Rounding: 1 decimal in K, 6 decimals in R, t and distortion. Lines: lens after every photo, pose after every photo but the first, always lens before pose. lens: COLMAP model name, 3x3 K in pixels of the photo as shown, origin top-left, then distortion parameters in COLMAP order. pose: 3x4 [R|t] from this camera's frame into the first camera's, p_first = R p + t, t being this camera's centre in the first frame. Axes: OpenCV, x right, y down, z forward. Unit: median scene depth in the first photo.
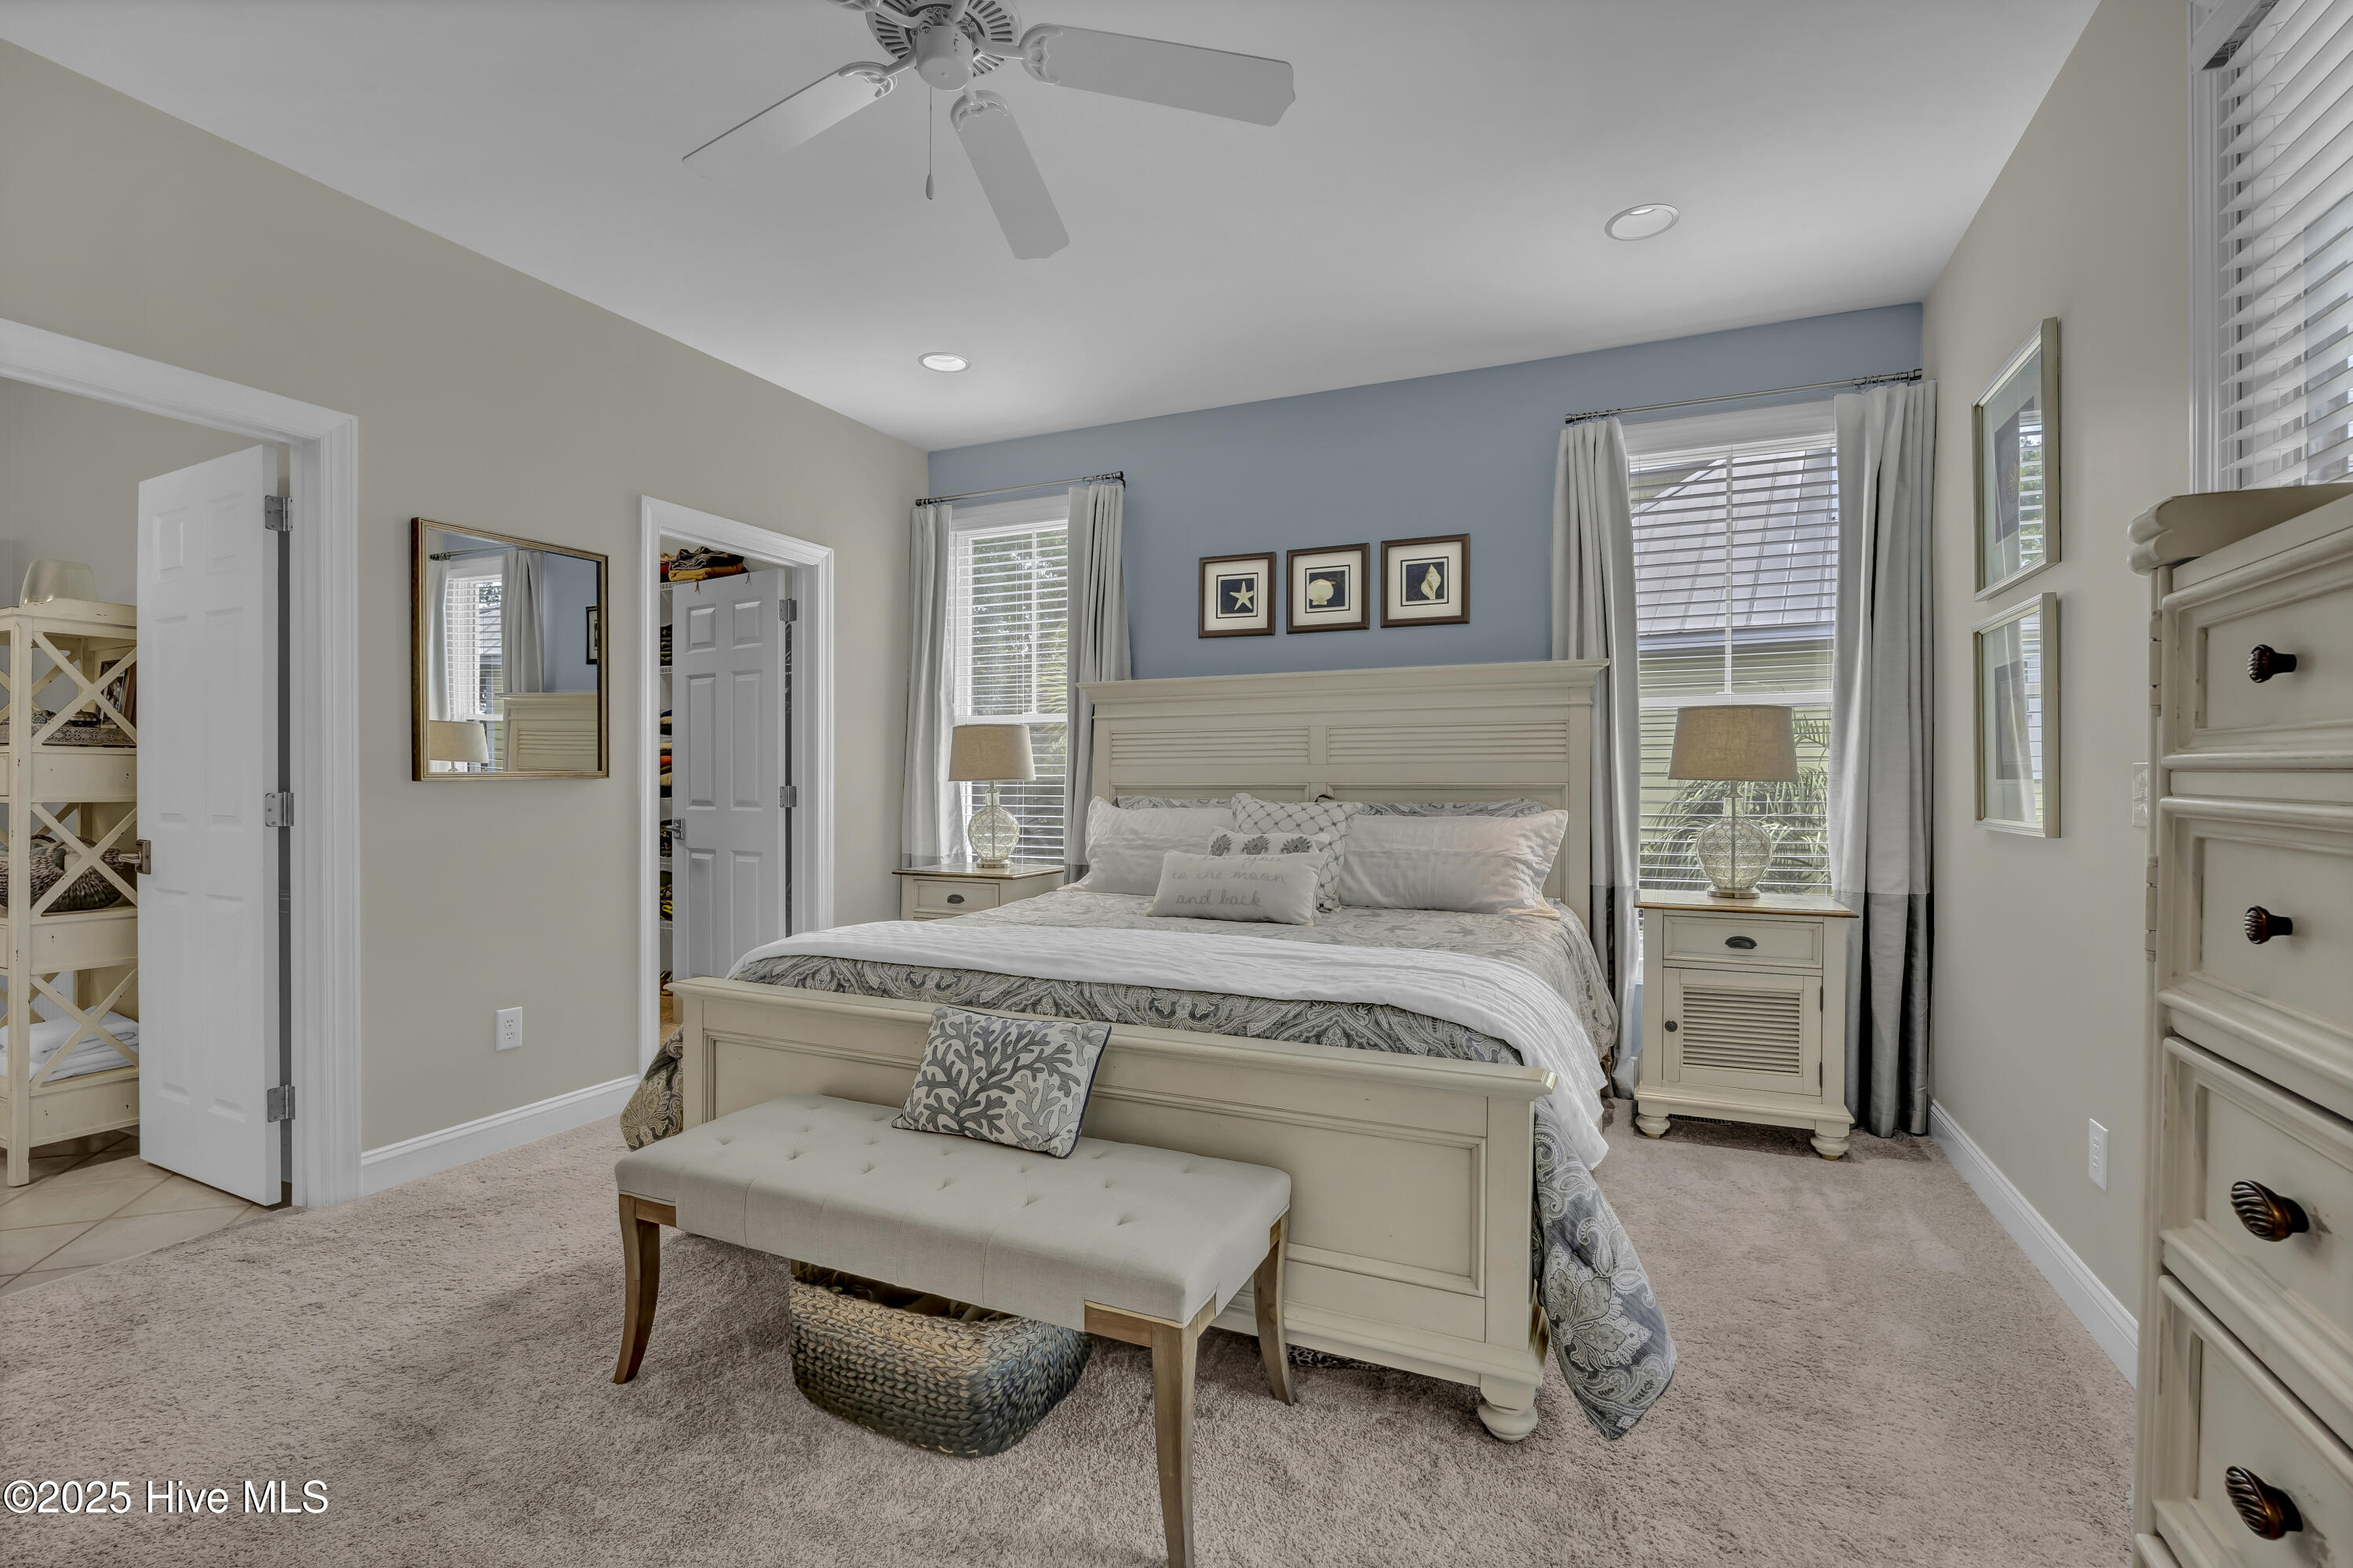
lens RADIAL K [[1036.3, 0, 1179.2], [0, 1036.3, 779.5], [0, 0, 1]] dist [-0.016776, 0.001897]
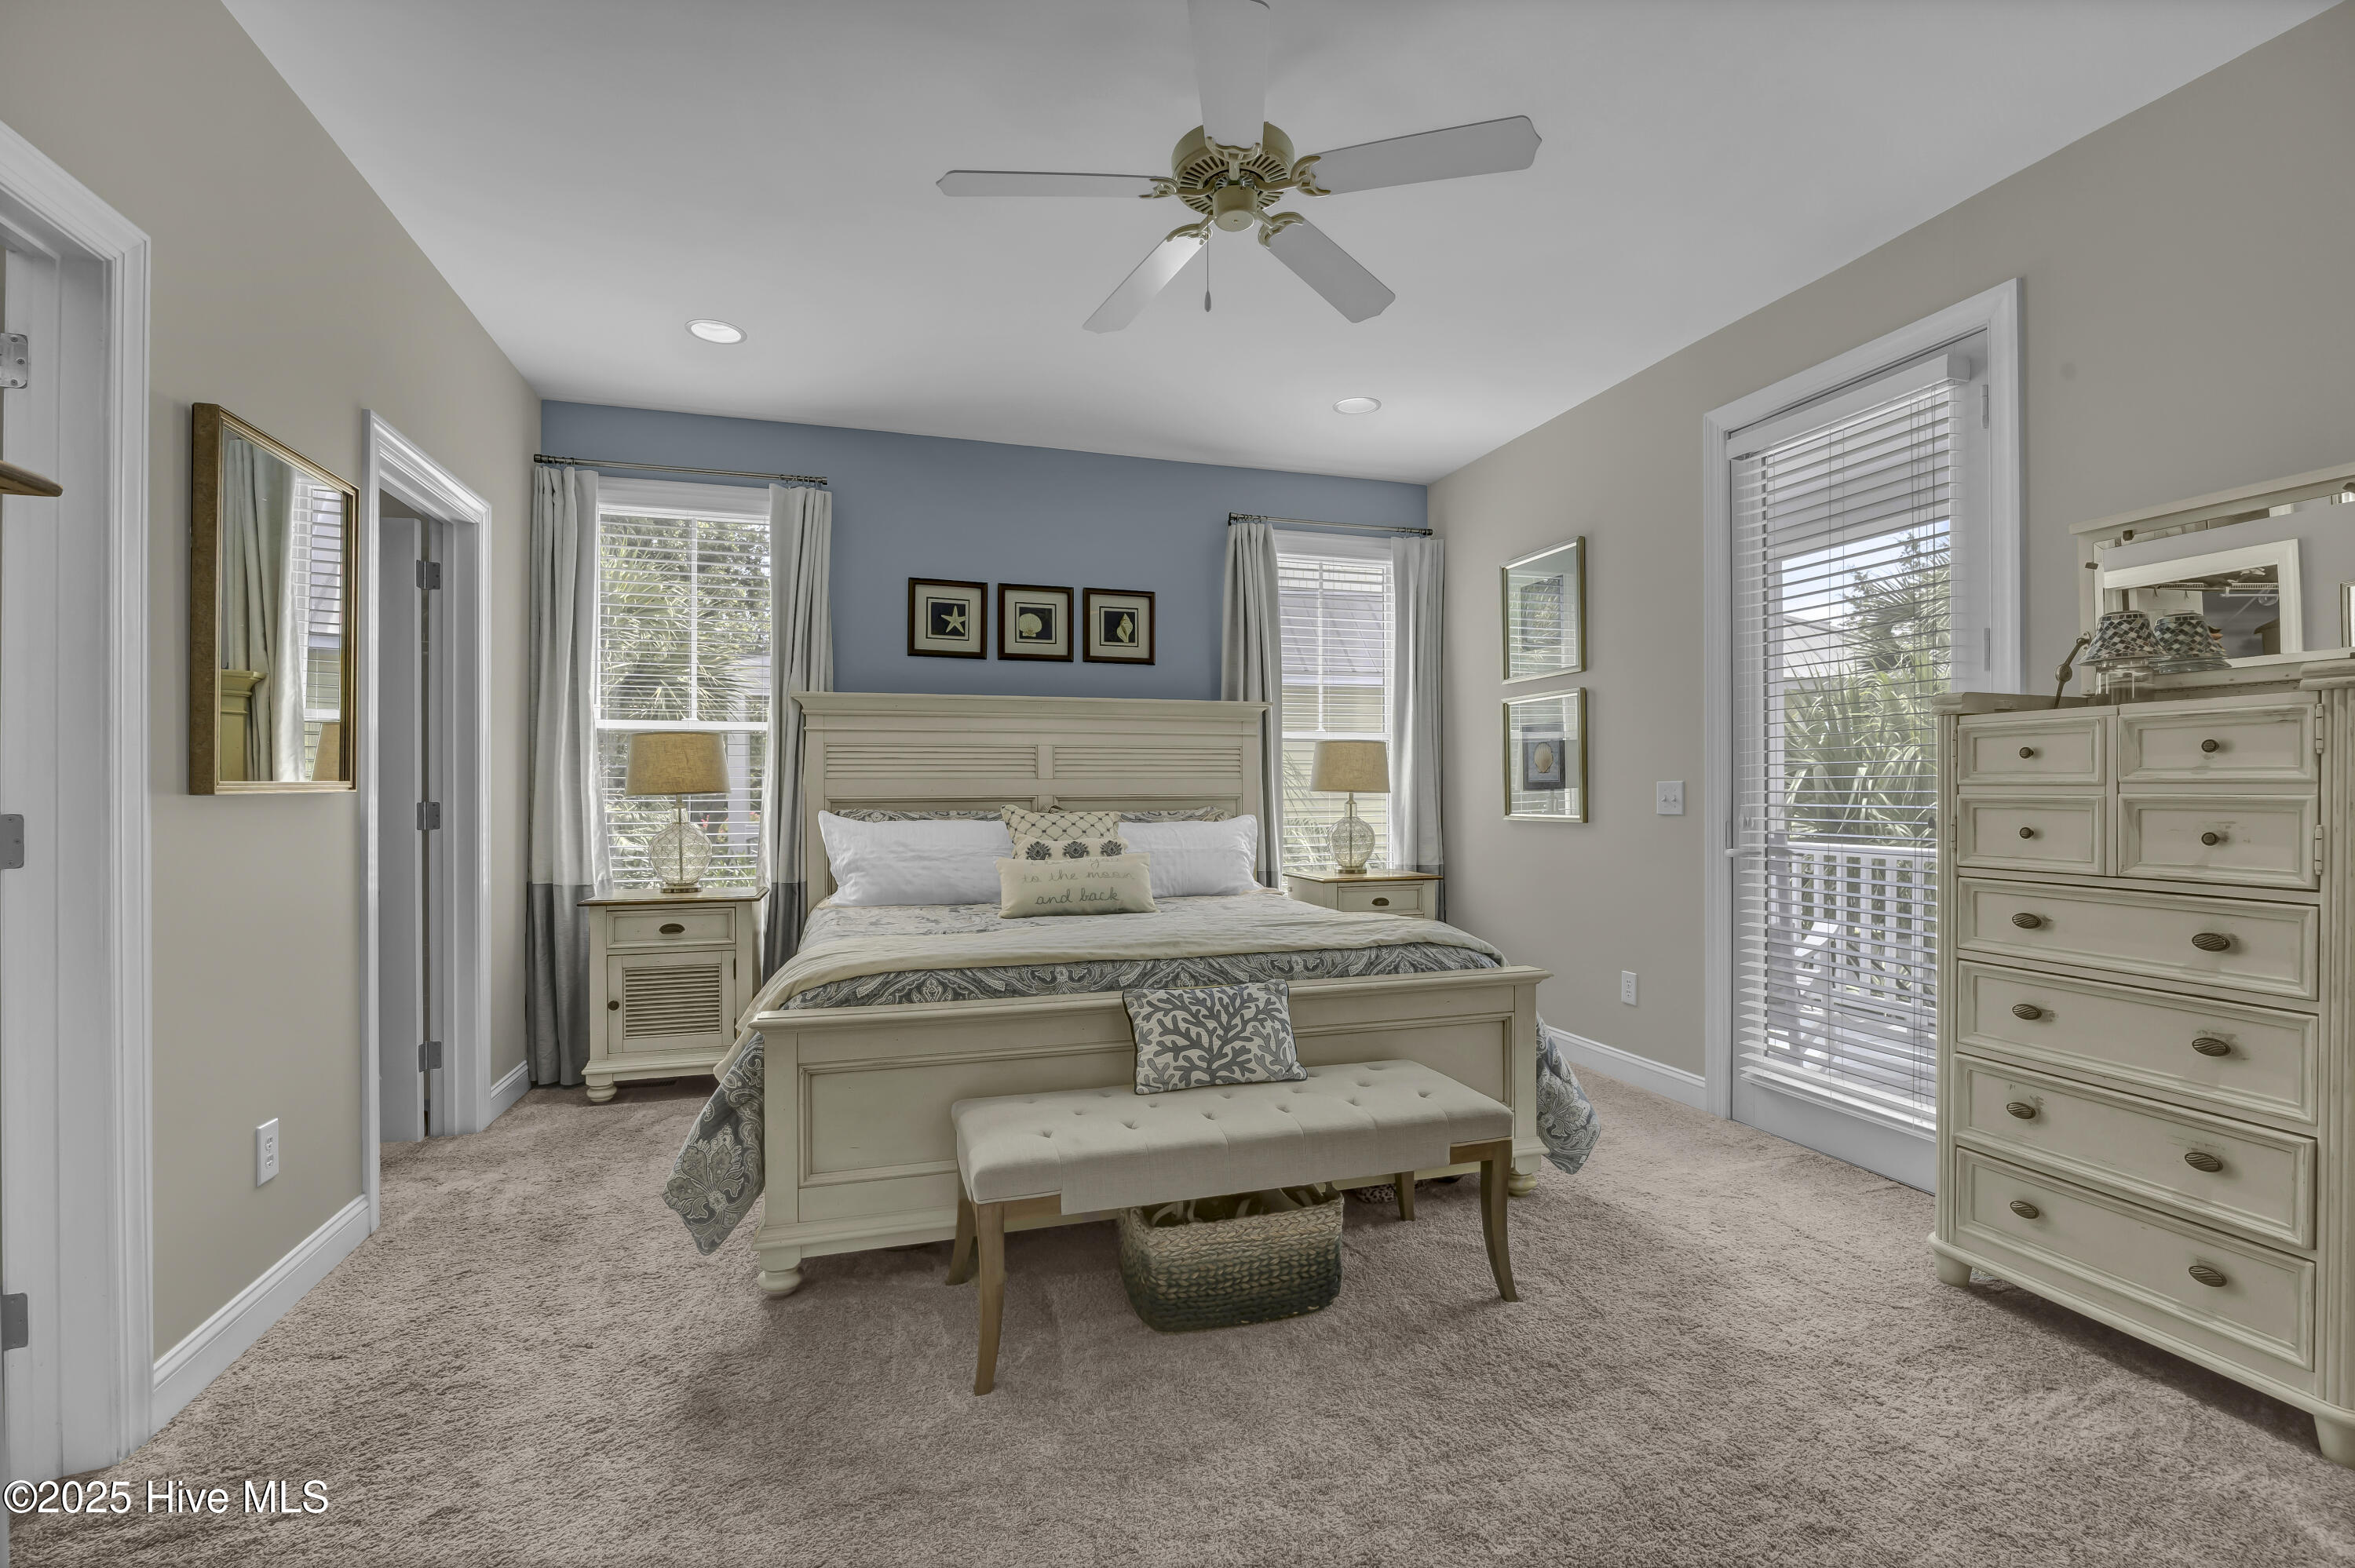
lens RADIAL K [[1037.2, 0, 1181.0], [0, 1037.2, 789.1], [0, 0, 1]] dist [-0.016776, 0.001897]
pose [[0.750411, 0.000553, 0.660972, -0.580466], [0.003349, 0.999984, -0.004639, 0.002389], [-0.660963, 0.005695, 0.750397, 0.063378]]
